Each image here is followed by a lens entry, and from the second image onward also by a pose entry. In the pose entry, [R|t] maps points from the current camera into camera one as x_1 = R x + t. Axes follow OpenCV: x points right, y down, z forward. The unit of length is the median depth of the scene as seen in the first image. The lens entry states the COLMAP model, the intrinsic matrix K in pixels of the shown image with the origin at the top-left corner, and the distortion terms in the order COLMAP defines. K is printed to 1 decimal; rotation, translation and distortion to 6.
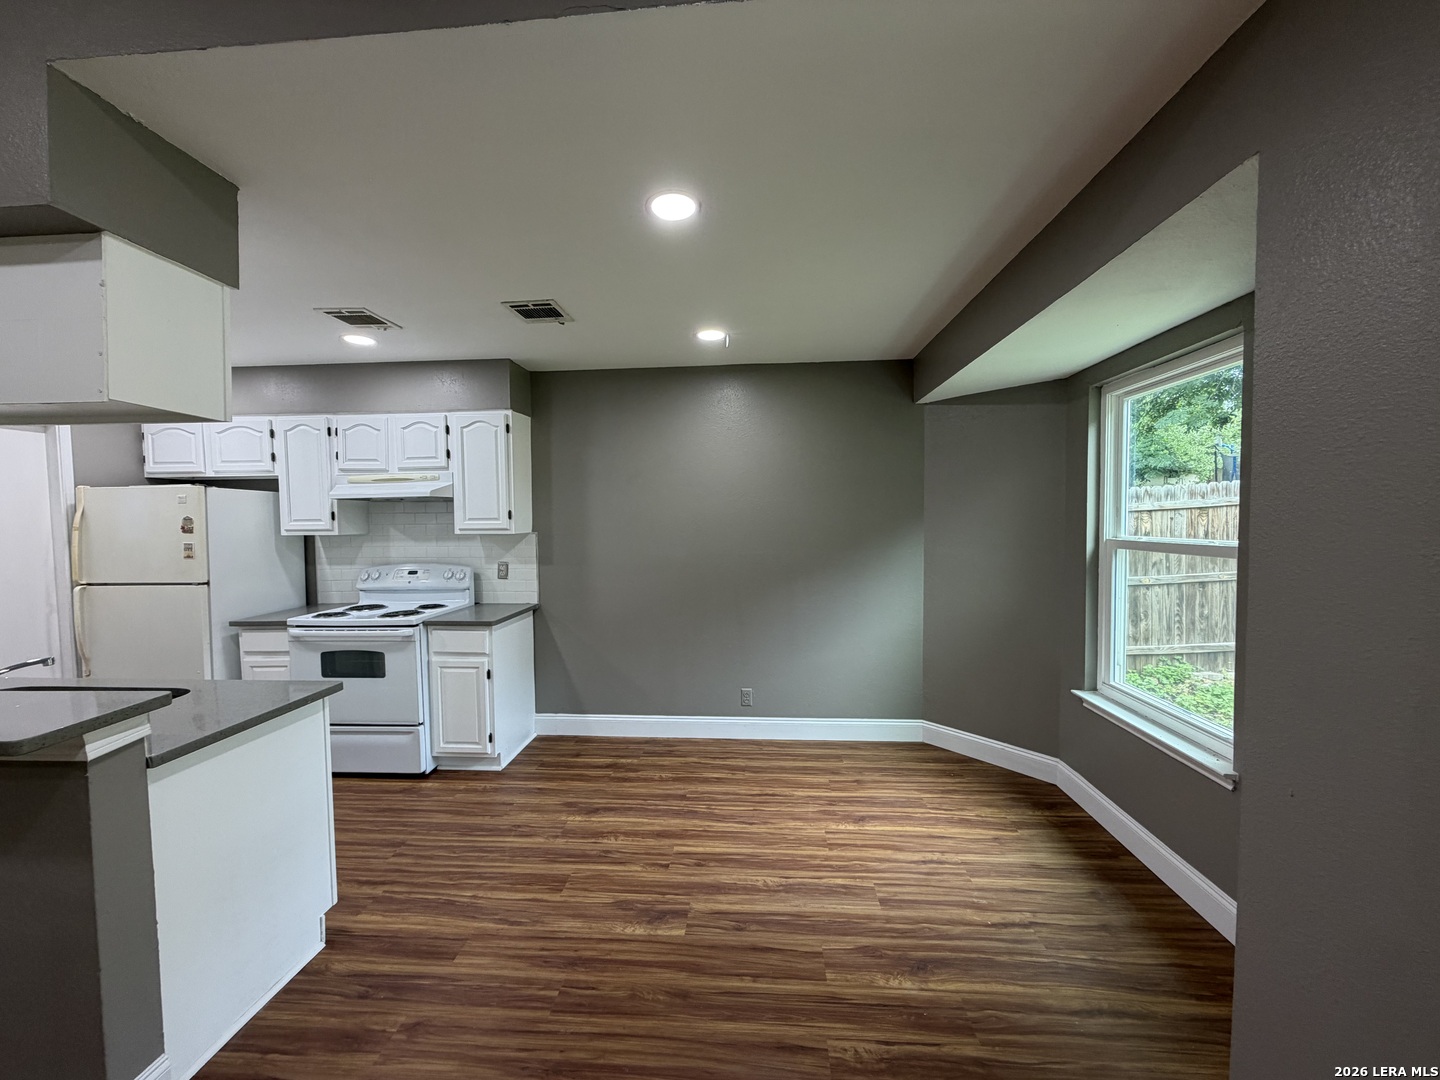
lens RADIAL K [[575.2, 0, 716.7], [0, 575.2, 541.4], [0, 0, 1]] dist [-0.000866, 0.000736]
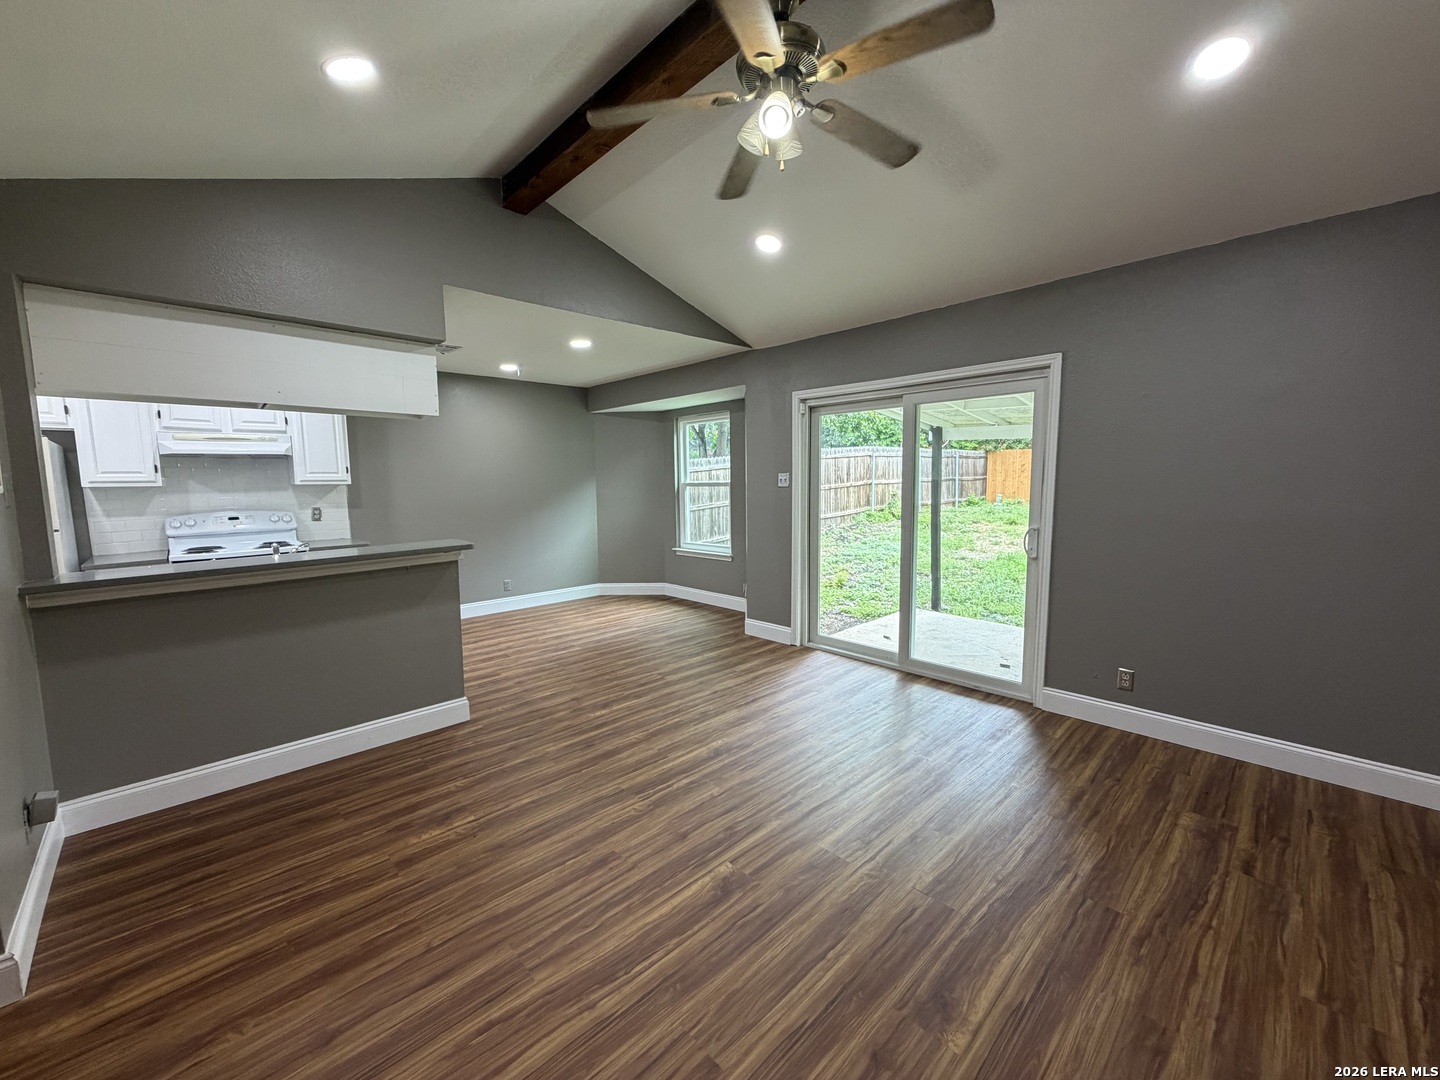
lens RADIAL K [[575.2, 0, 716.7], [0, 575.2, 541.4], [0, 0, 1]] dist [-0.000866, 0.000736]
pose [[0.668567, -0.078008, 0.739550, -0.792735], [0.037182, 0.996746, 0.071524, 0.057113], [-0.742722, -0.020321, 0.669291, -0.557581]]
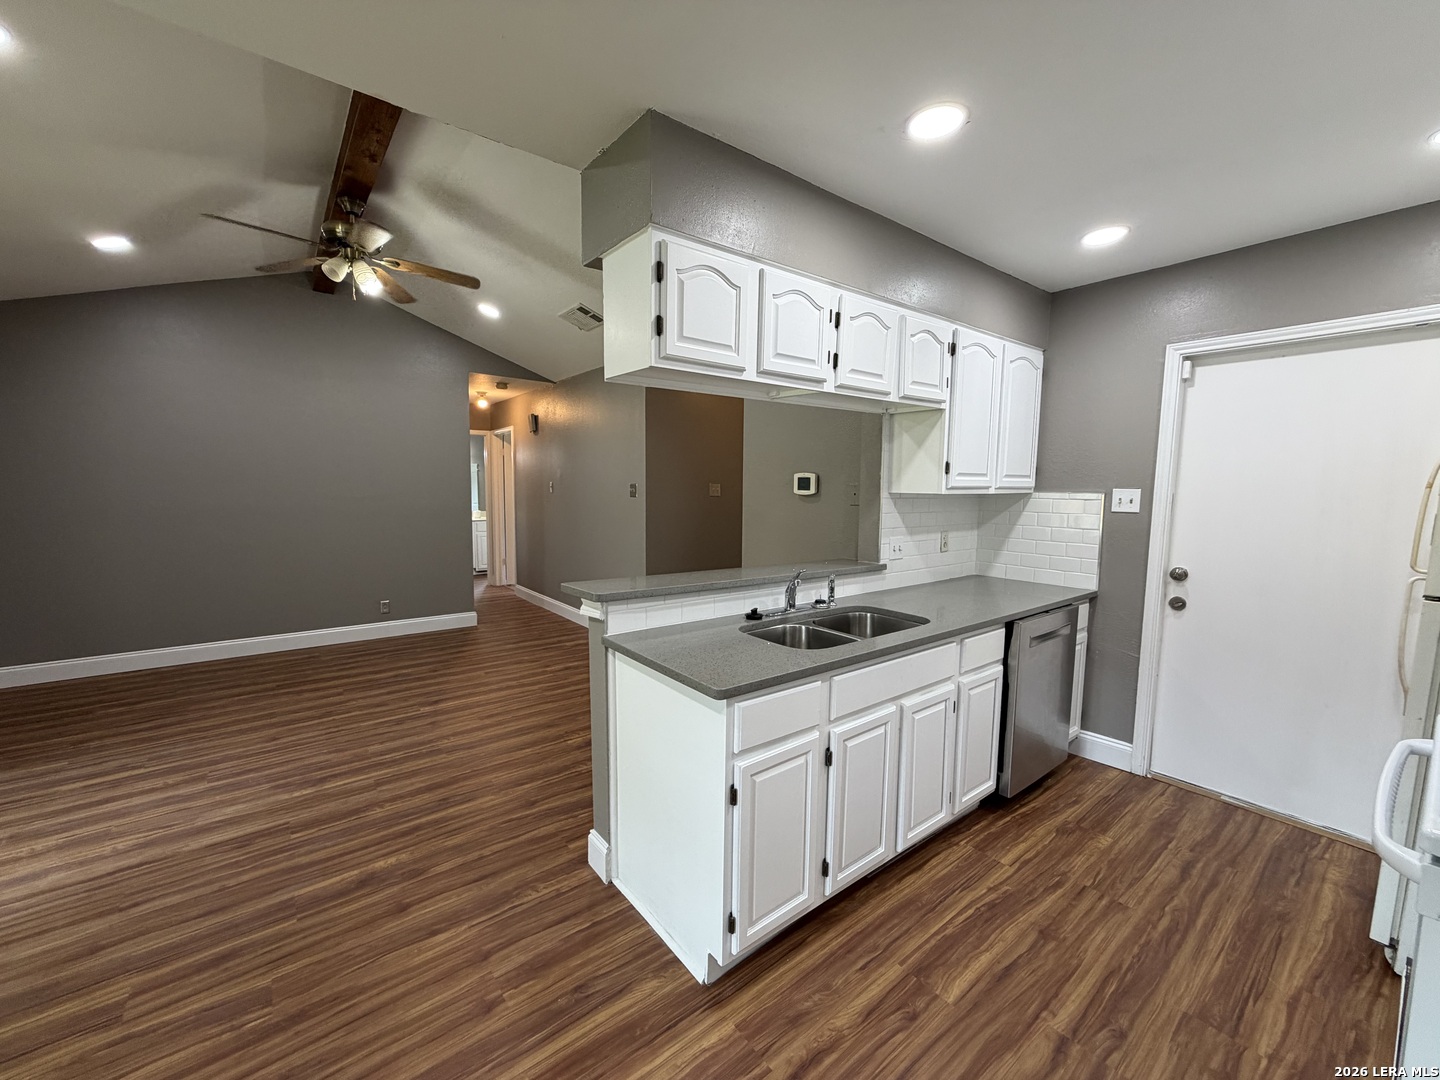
lens RADIAL K [[575.2, 0, 716.7], [0, 575.2, 541.4], [0, 0, 1]] dist [-0.000866, 0.000736]
pose [[-0.736515, 0.068167, -0.672978, -0.104168], [-0.032785, 0.990142, 0.136174, -0.019982], [0.675627, 0.122358, -0.727019, 0.857027]]
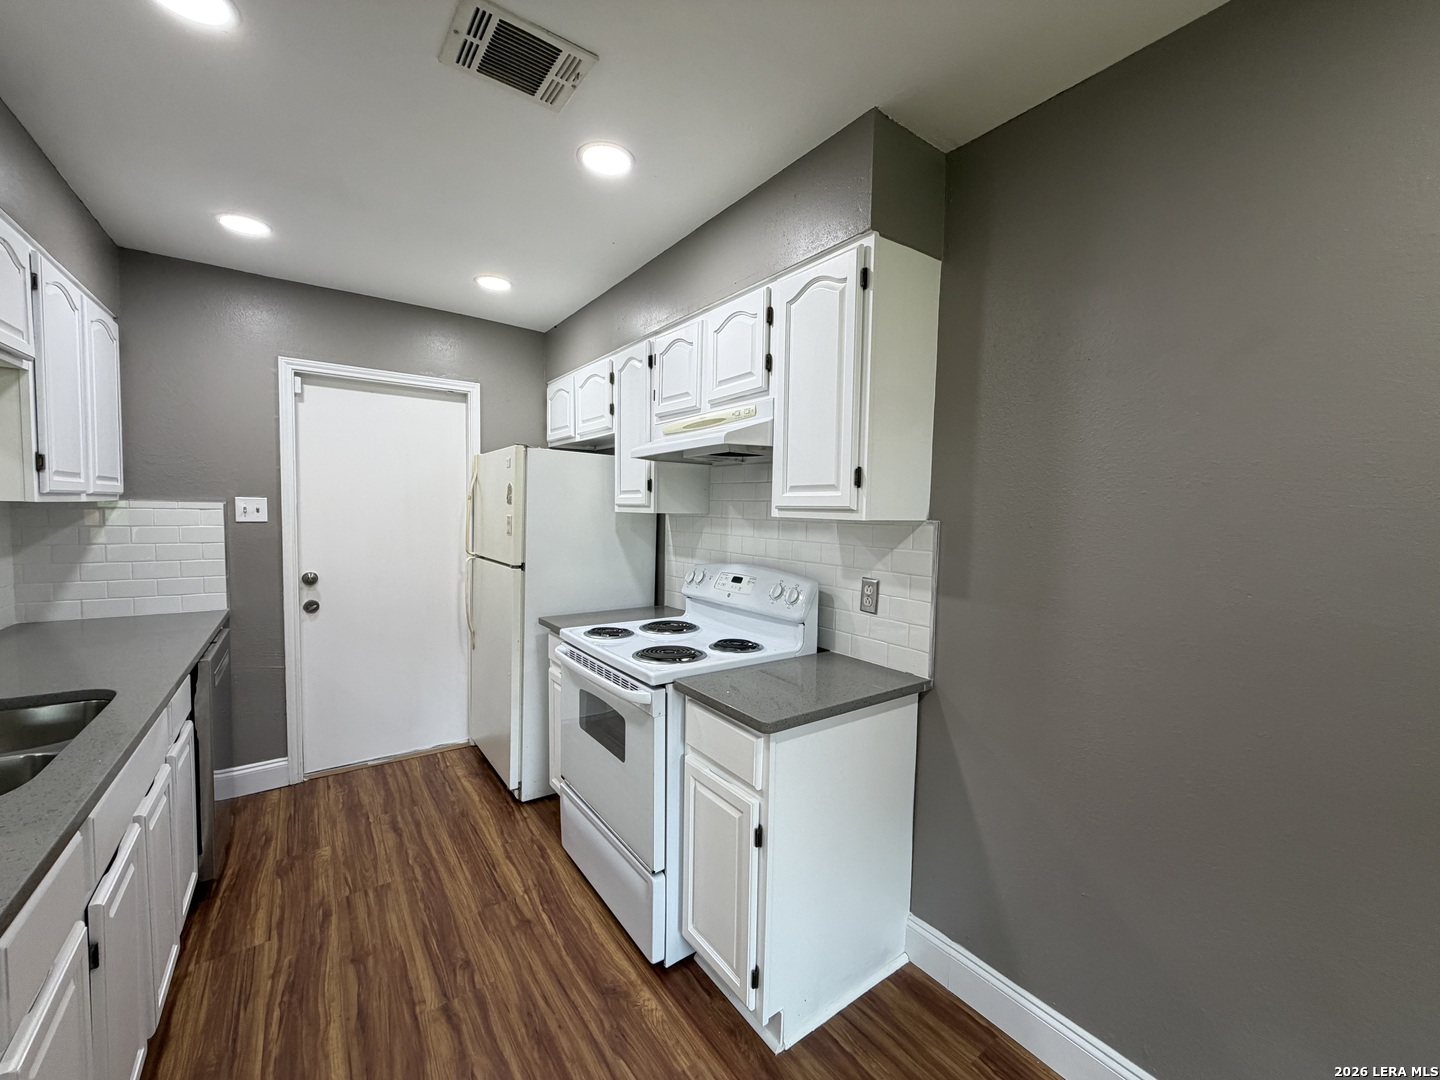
lens RADIAL K [[575.2, 0, 716.7], [0, 575.2, 541.4], [0, 0, 1]] dist [-0.000866, 0.000736]
pose [[0.641967, 0.063565, -0.764093, -0.088673], [-0.058411, 0.997716, 0.033925, -0.005650], [0.764504, 0.022853, 0.644214, 0.633917]]
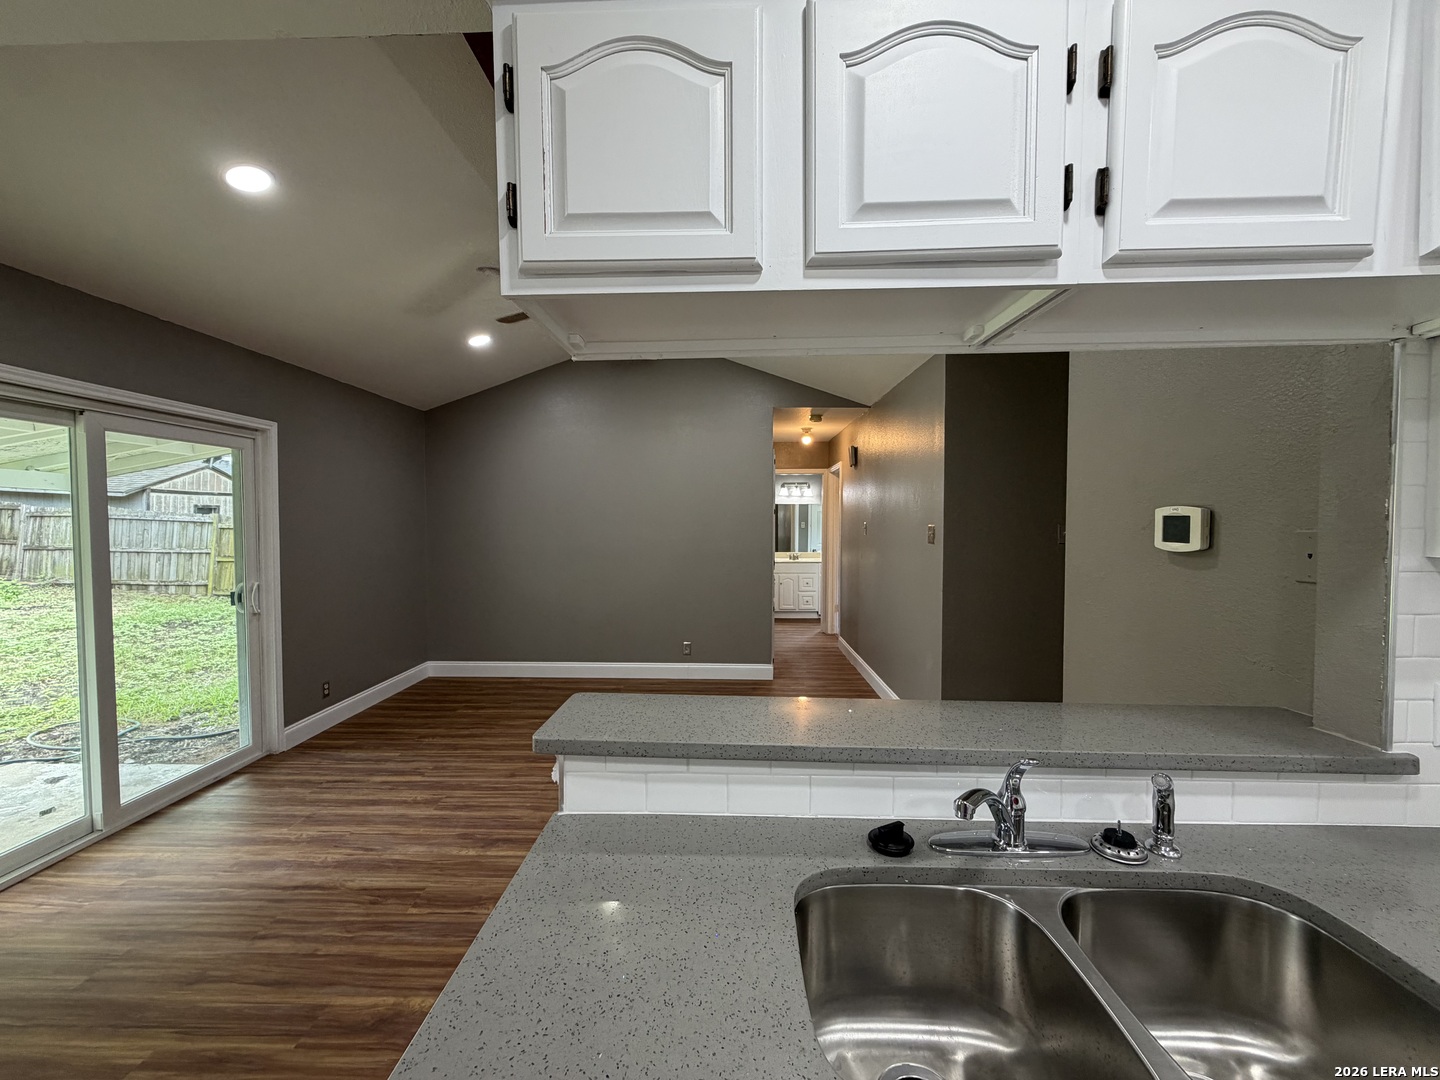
lens RADIAL K [[575.2, 0, 716.7], [0, 575.2, 541.4], [0, 0, 1]] dist [-0.000866, 0.000736]
pose [[-0.998559, 0.012733, -0.052130, -0.458838], [0.008494, 0.996699, 0.080740, -0.019640], [0.052986, 0.080181, -0.995371, 0.692605]]
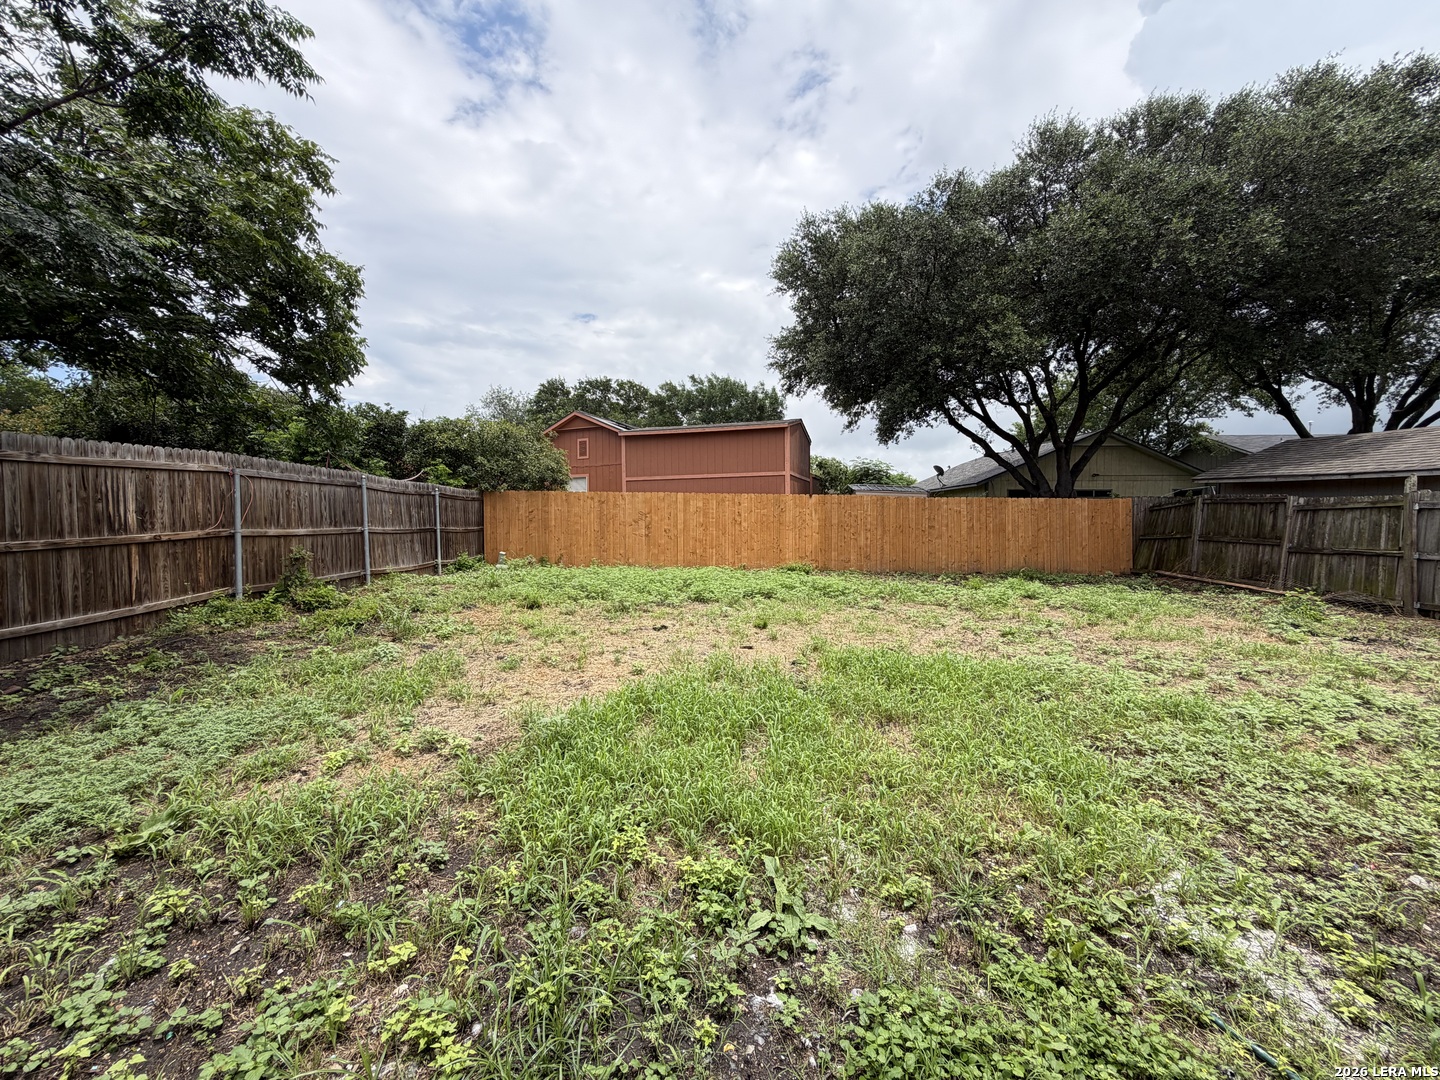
lens RADIAL K [[575.2, 0, 716.7], [0, 575.2, 541.4], [0, 0, 1]] dist [-0.000866, 0.000736]
pose [[-0.090628, -0.008472, 0.995849, 1.044756], [0.049224, 0.998703, 0.012976, 0.050898], [-0.994668, 0.050195, -0.090094, 0.009703]]
